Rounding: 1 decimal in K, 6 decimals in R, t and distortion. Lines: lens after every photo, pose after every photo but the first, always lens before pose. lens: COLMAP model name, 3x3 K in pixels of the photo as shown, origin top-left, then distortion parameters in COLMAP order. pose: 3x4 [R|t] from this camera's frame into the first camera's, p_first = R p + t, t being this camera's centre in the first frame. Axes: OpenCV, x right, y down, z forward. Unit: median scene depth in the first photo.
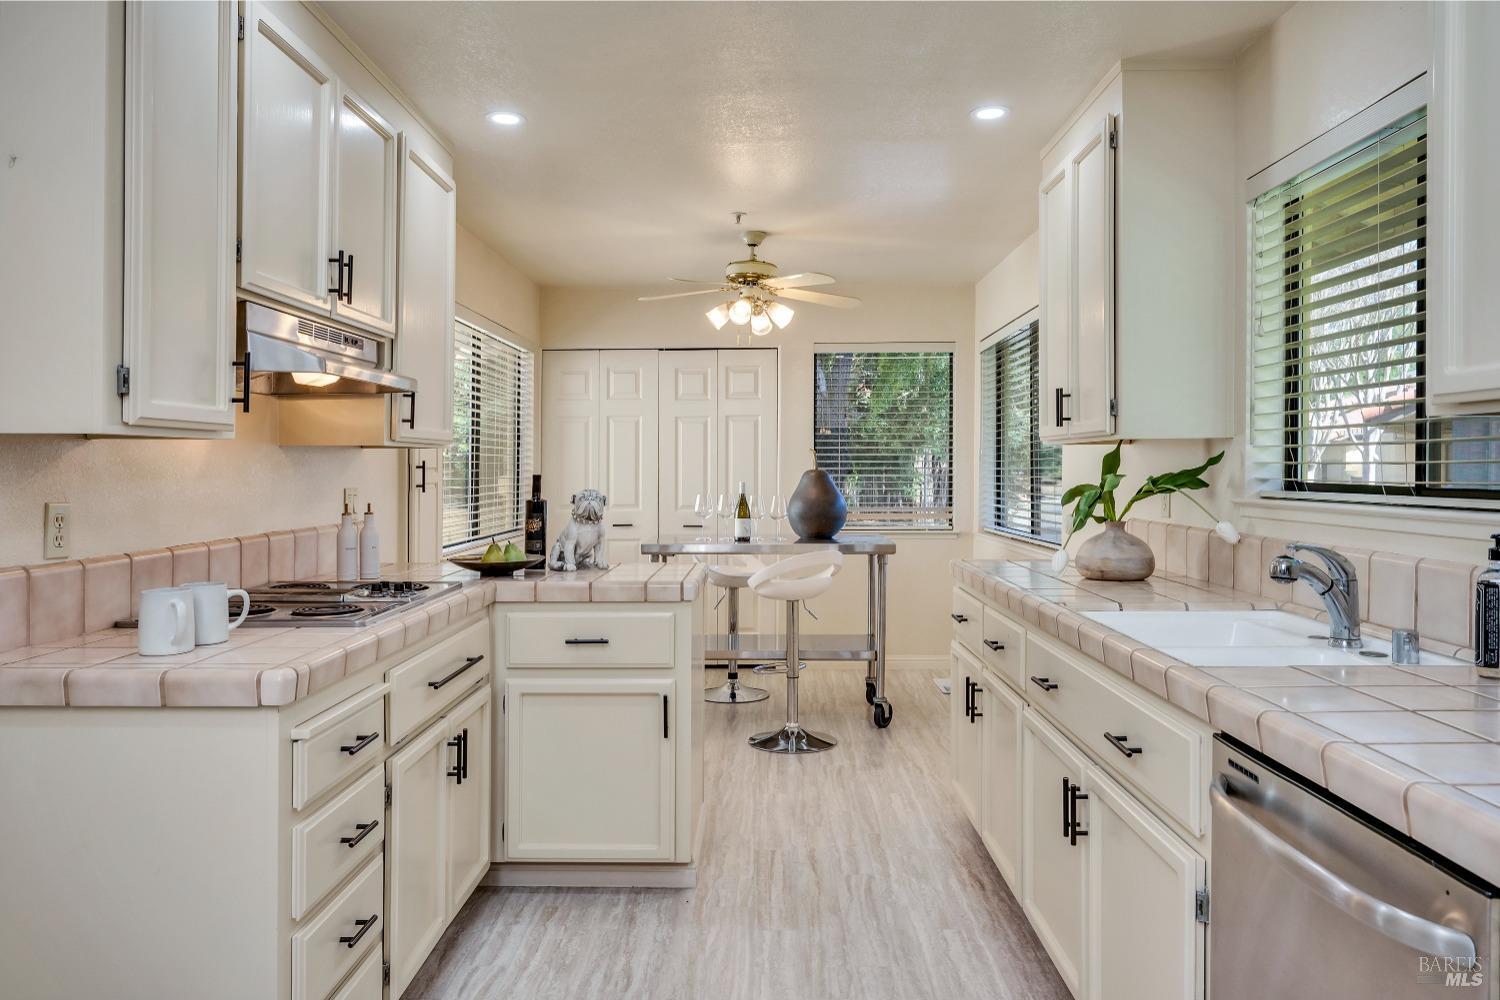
lens RADIAL K [[1036.0, 0, 750.0], [0, 1036.0, 500.0], [0, 0, 1]] dist [0.000371, -0.000748]
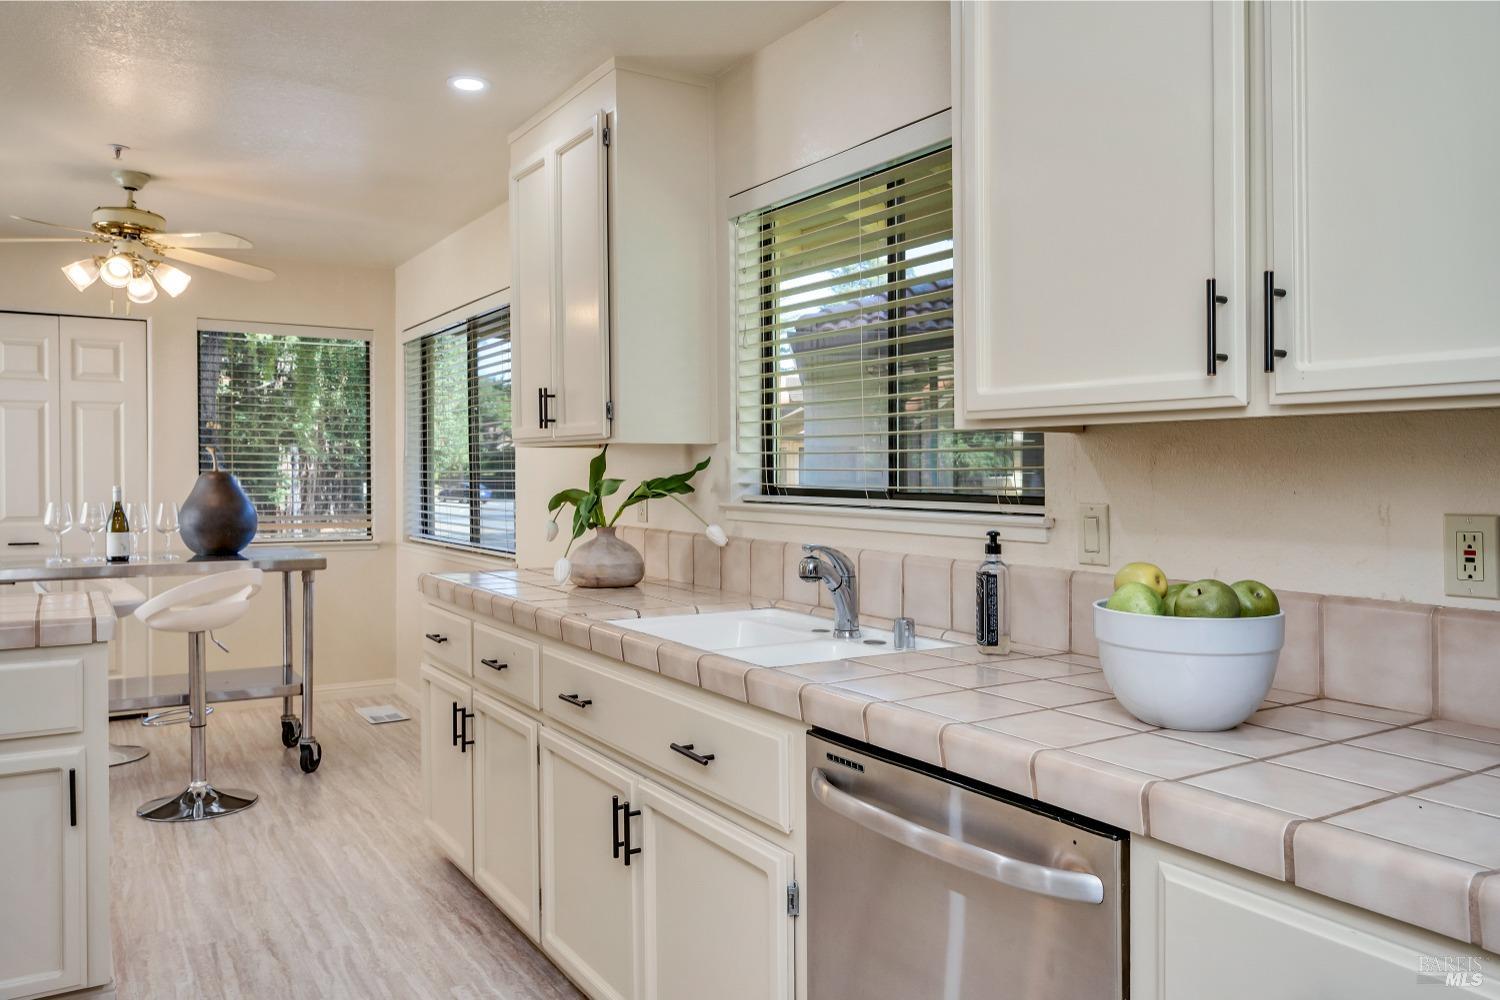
lens RADIAL K [[1100.5, 0, 750.0], [0, 1100.5, 500.0], [0, 0, 1]] dist [0.001564, -0.002779]
pose [[0.837521, -0.007025, 0.546361, -0.099302], [0.009347, 0.999955, -0.001471, -0.002050], [-0.546326, 0.006339, 0.837549, 0.053953]]
